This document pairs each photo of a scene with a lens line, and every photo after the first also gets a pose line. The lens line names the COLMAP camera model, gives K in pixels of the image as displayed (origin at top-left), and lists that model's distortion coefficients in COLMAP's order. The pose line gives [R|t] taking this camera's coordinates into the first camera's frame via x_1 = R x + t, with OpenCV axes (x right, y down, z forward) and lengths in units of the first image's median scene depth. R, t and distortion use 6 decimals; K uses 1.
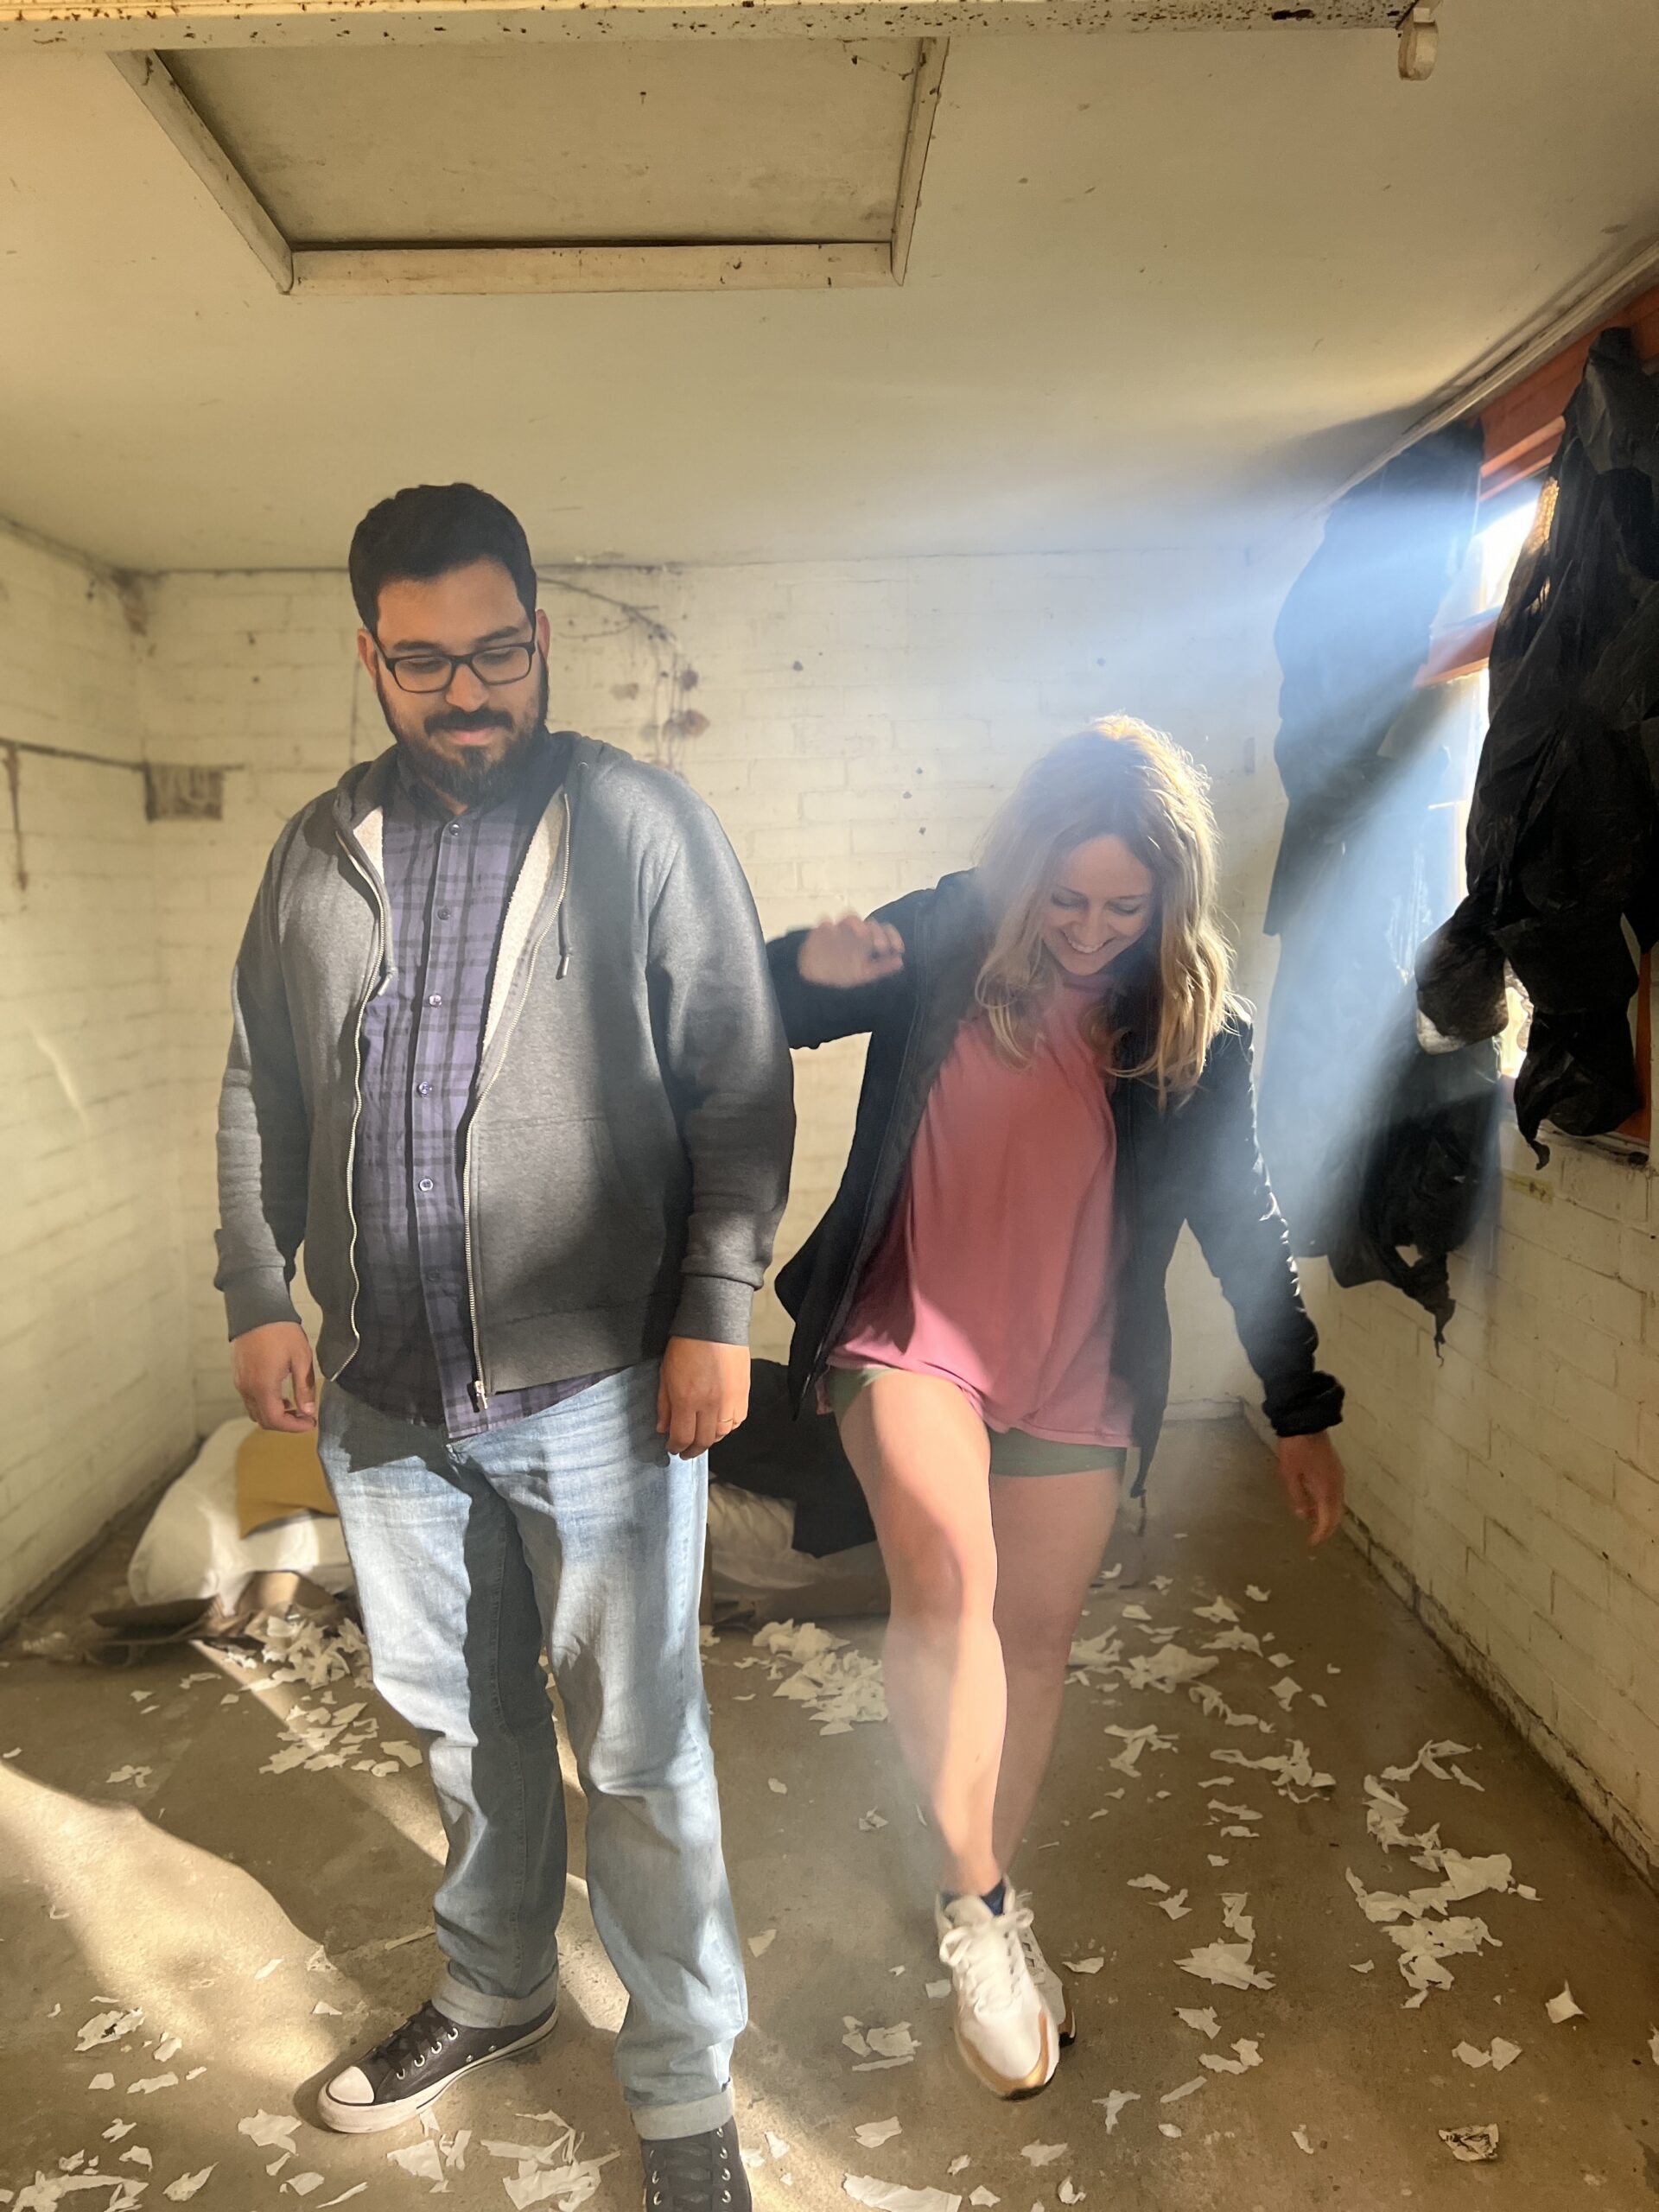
lens RADIAL K [[1650.6, 0, 829.0], [0, 1650.6, 1113.6], [0, 0, 1]] dist [0.049219, -0.054485]
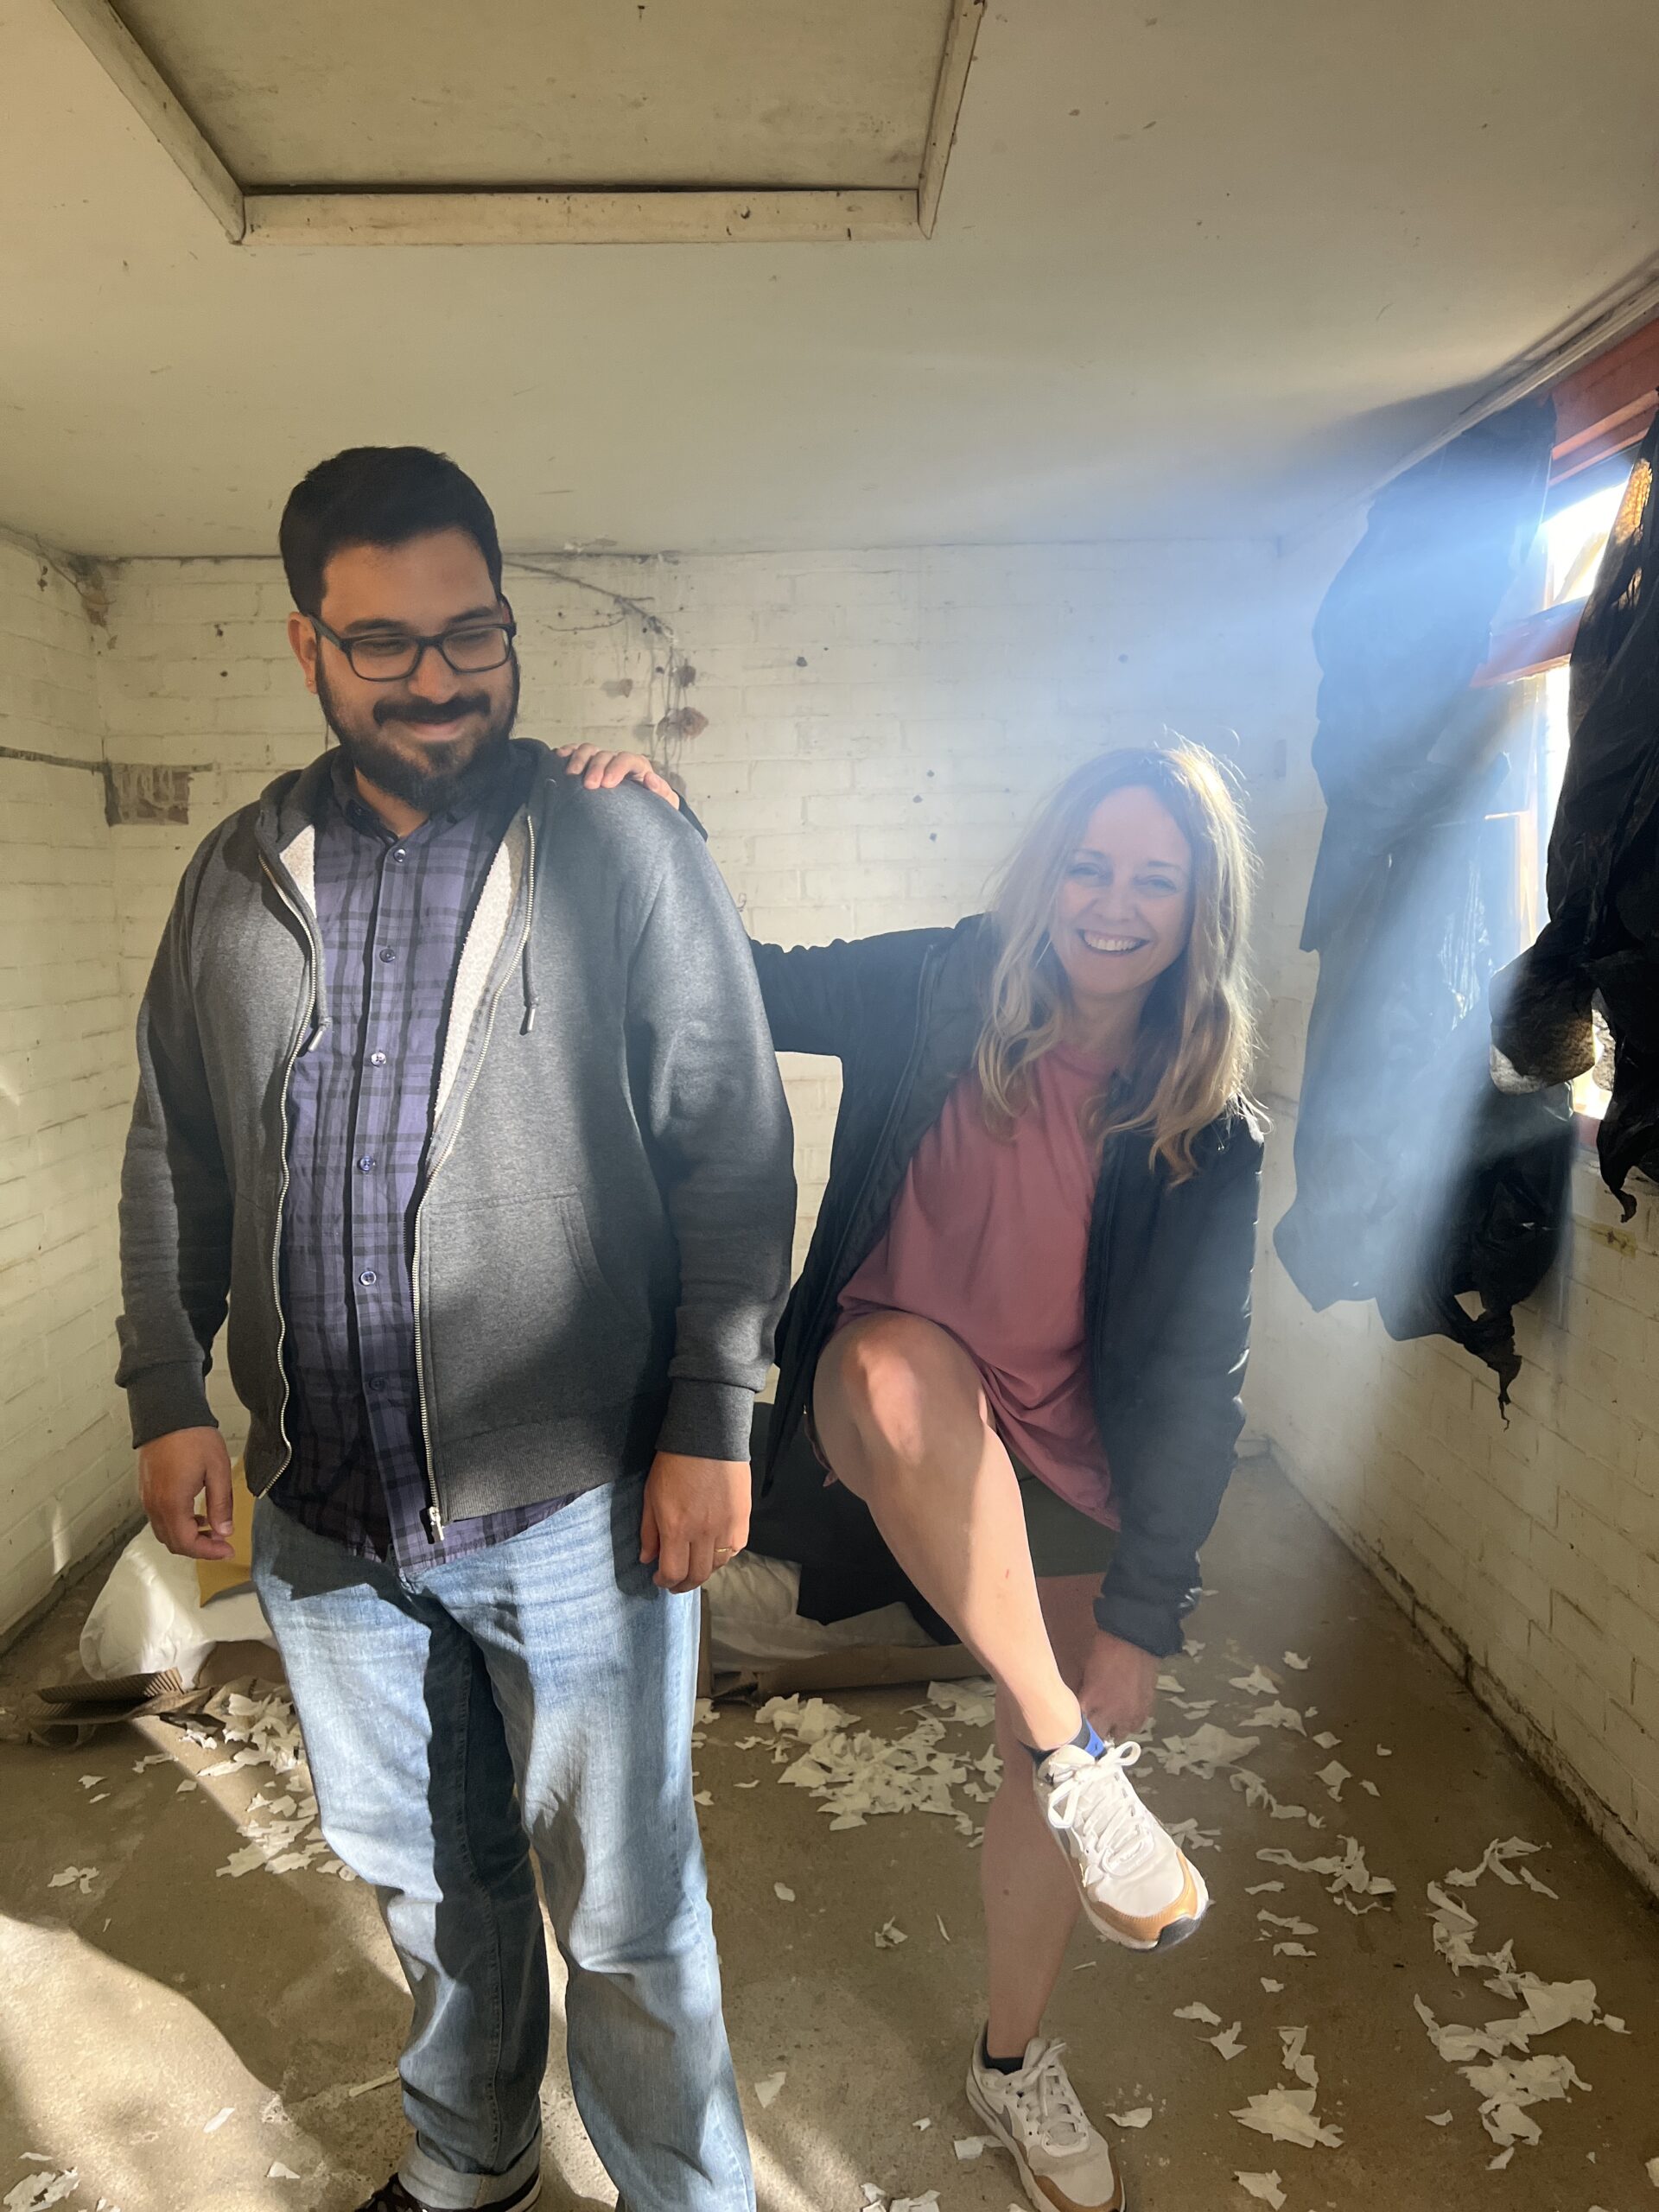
lens RADIAL K [[1650.6, 0, 834.2], [0, 1650.6, 1114.2], [0, 0, 1]] dist [0.049219, -0.054485]
pose [[0.999966, 0.001396, 0.008091, -0.010573], [-0.001434, 0.999988, 0.004651, -0.024315], [-0.008084, -0.004663, 0.999956, 0.079737]]
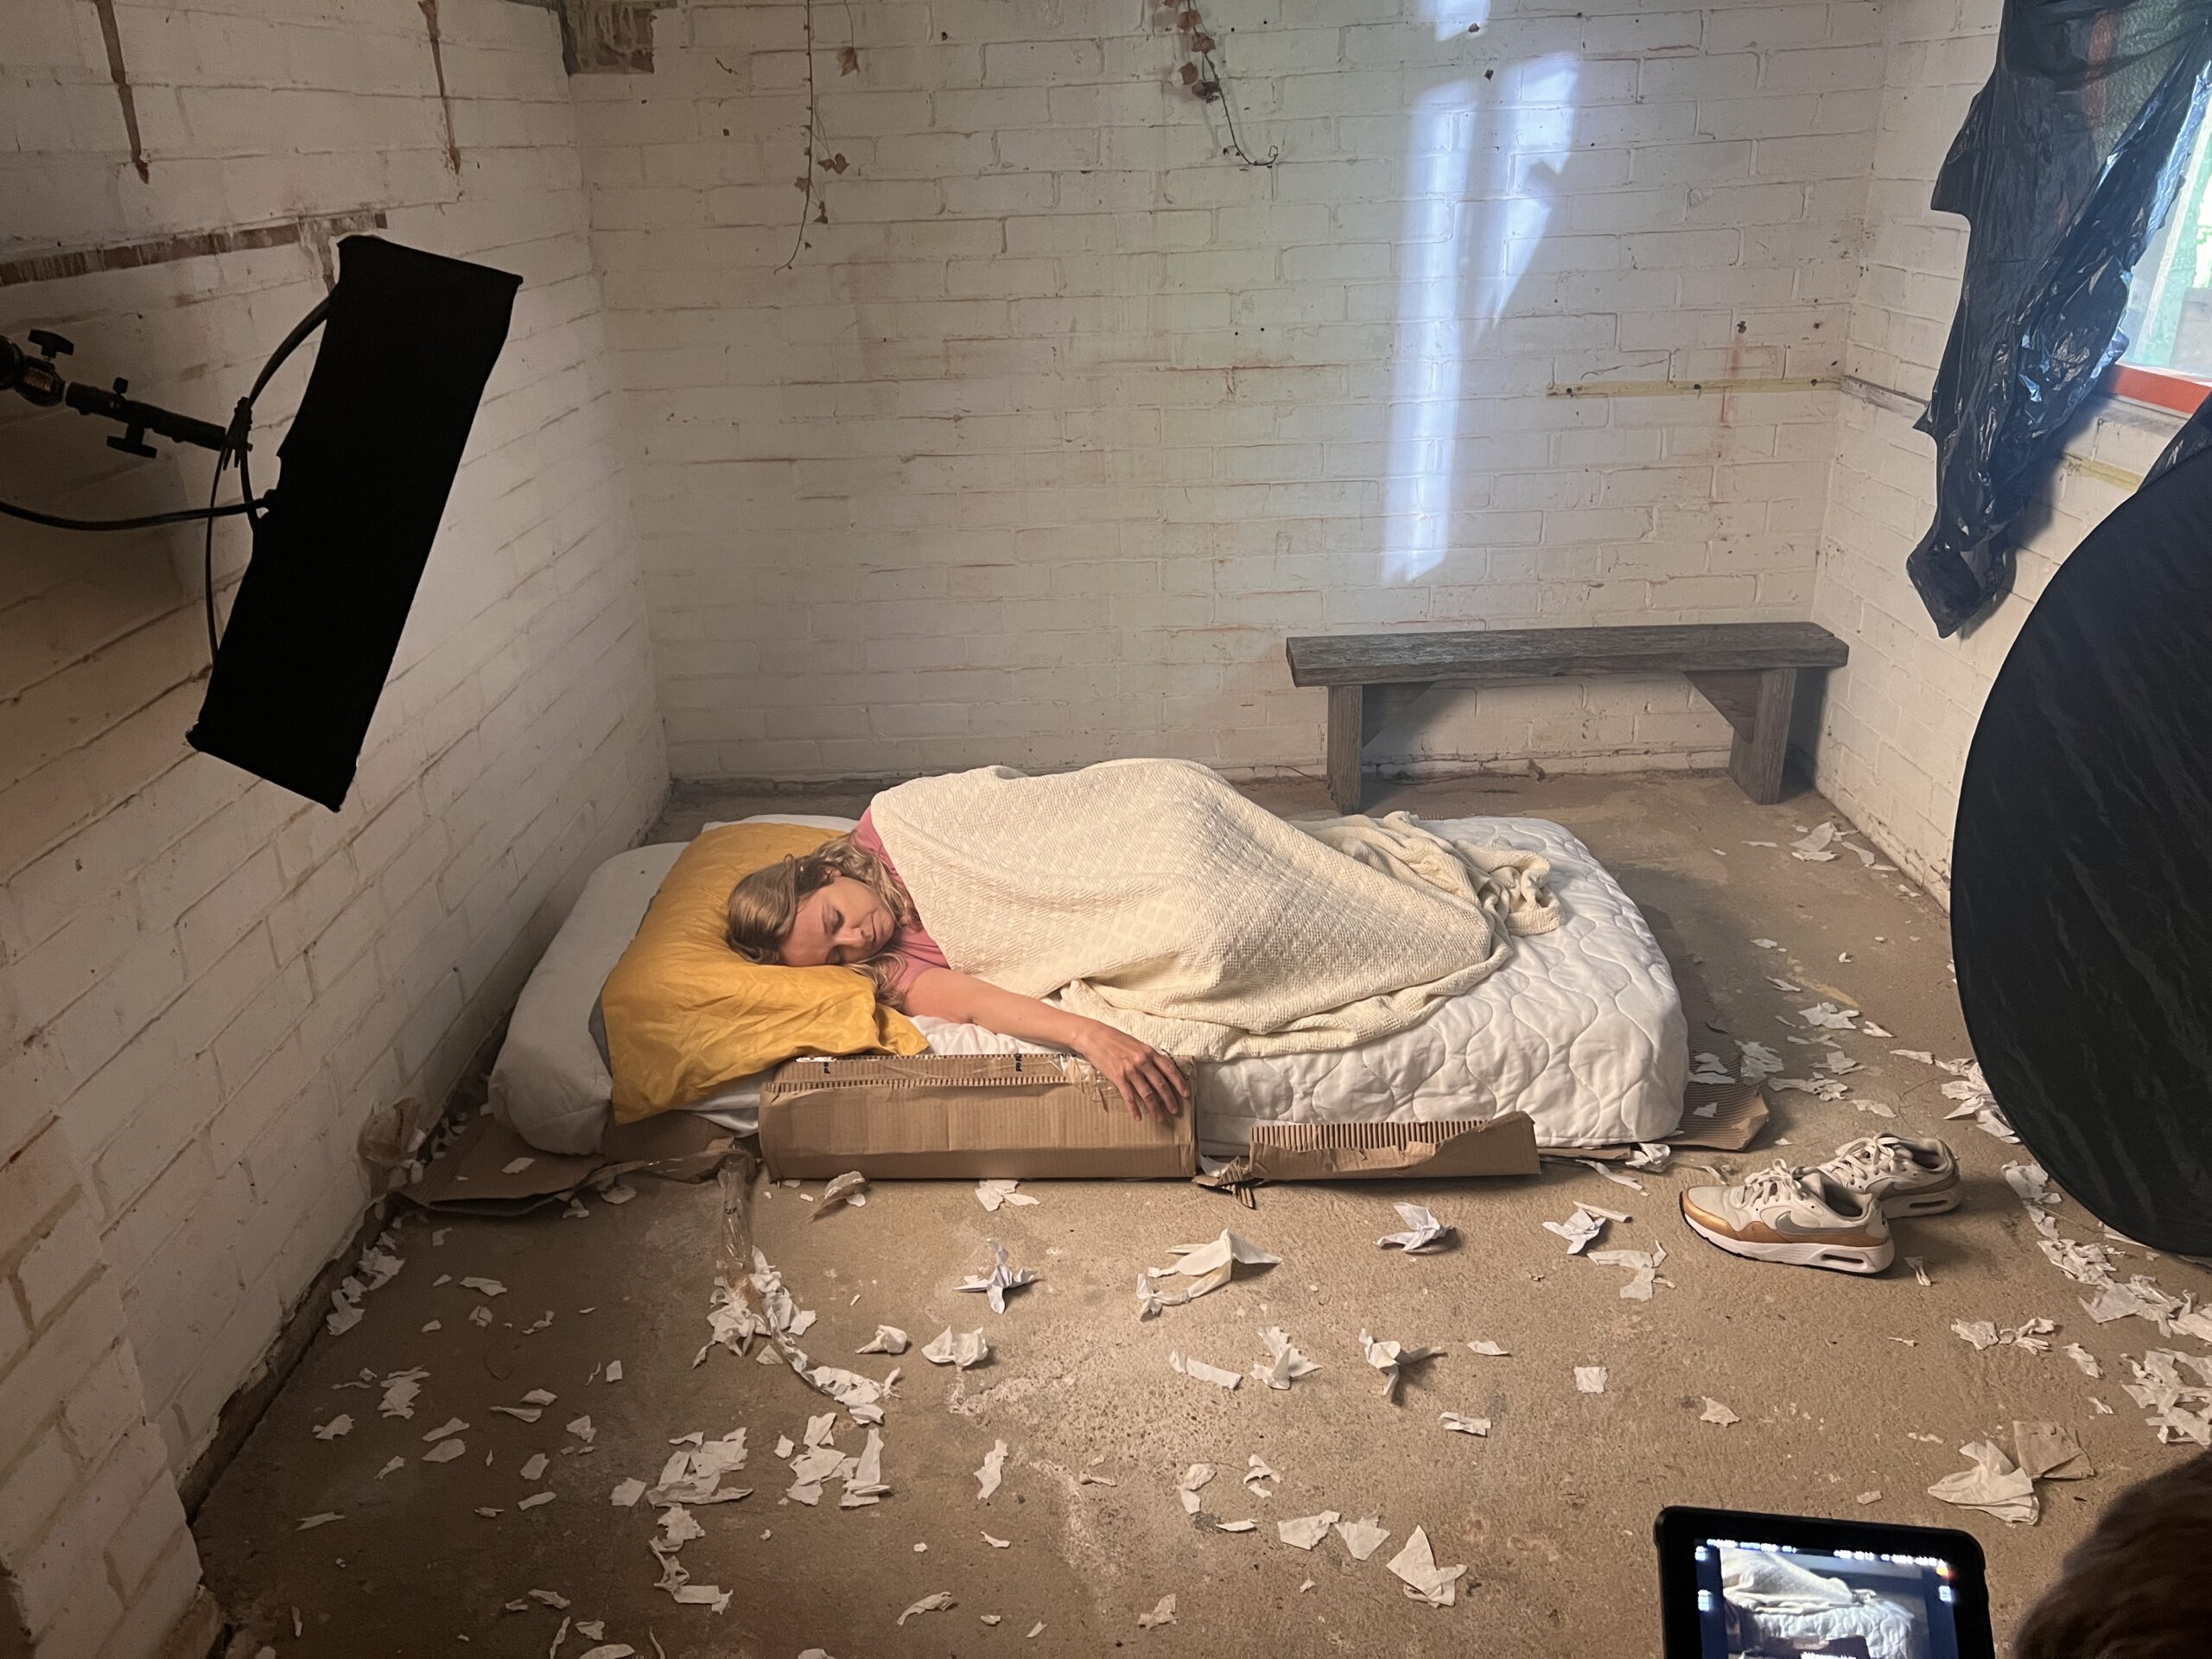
lens RADIAL K [[1650.6, 0, 1091.4], [0, 1650.6, 808.7], [0, 0, 1]] dist [0.049219, -0.054485]
pose [[0.999203, 0.007804, -0.039138, -0.150644], [0.002554, 0.966179, 0.257859, -0.046309], [0.039826, -0.257754, 0.965390, 0.138041]]
